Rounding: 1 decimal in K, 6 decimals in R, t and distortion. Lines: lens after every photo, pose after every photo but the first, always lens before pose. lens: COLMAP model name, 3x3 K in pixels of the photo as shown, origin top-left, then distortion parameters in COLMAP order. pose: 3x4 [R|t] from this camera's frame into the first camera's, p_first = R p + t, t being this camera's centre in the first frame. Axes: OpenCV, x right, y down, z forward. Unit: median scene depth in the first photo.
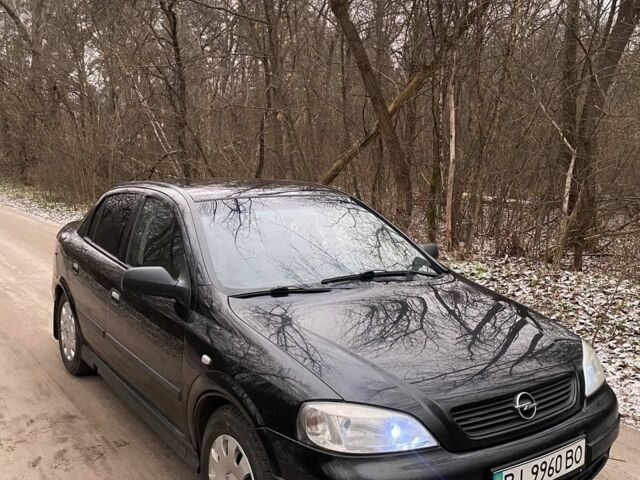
lens RADIAL K [[660.7, 0, 320.0], [0, 660.7, 240.0], [0, 0, 1]] dist [0.046001, -0.020302]
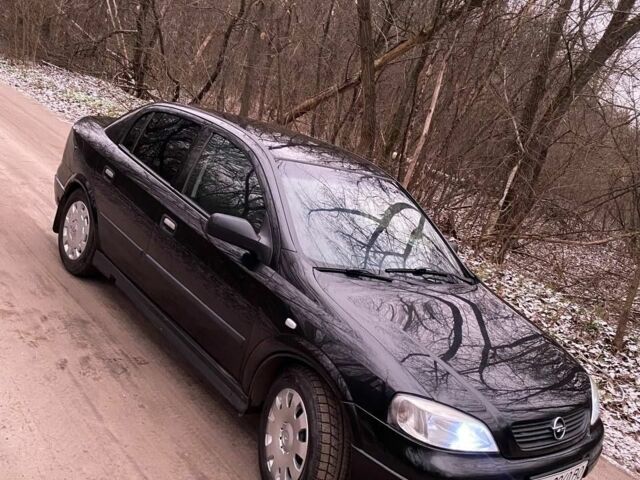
lens RADIAL K [[668.5, 0, 320.0], [0, 668.5, 240.0], [0, 0, 1]] dist [0.068271, -0.014465]
pose [[0.952441, 0.242237, 0.184873, -0.252330], [-0.263112, 0.959783, 0.097925, -0.049967], [-0.153717, -0.141910, 0.977871, -0.043913]]
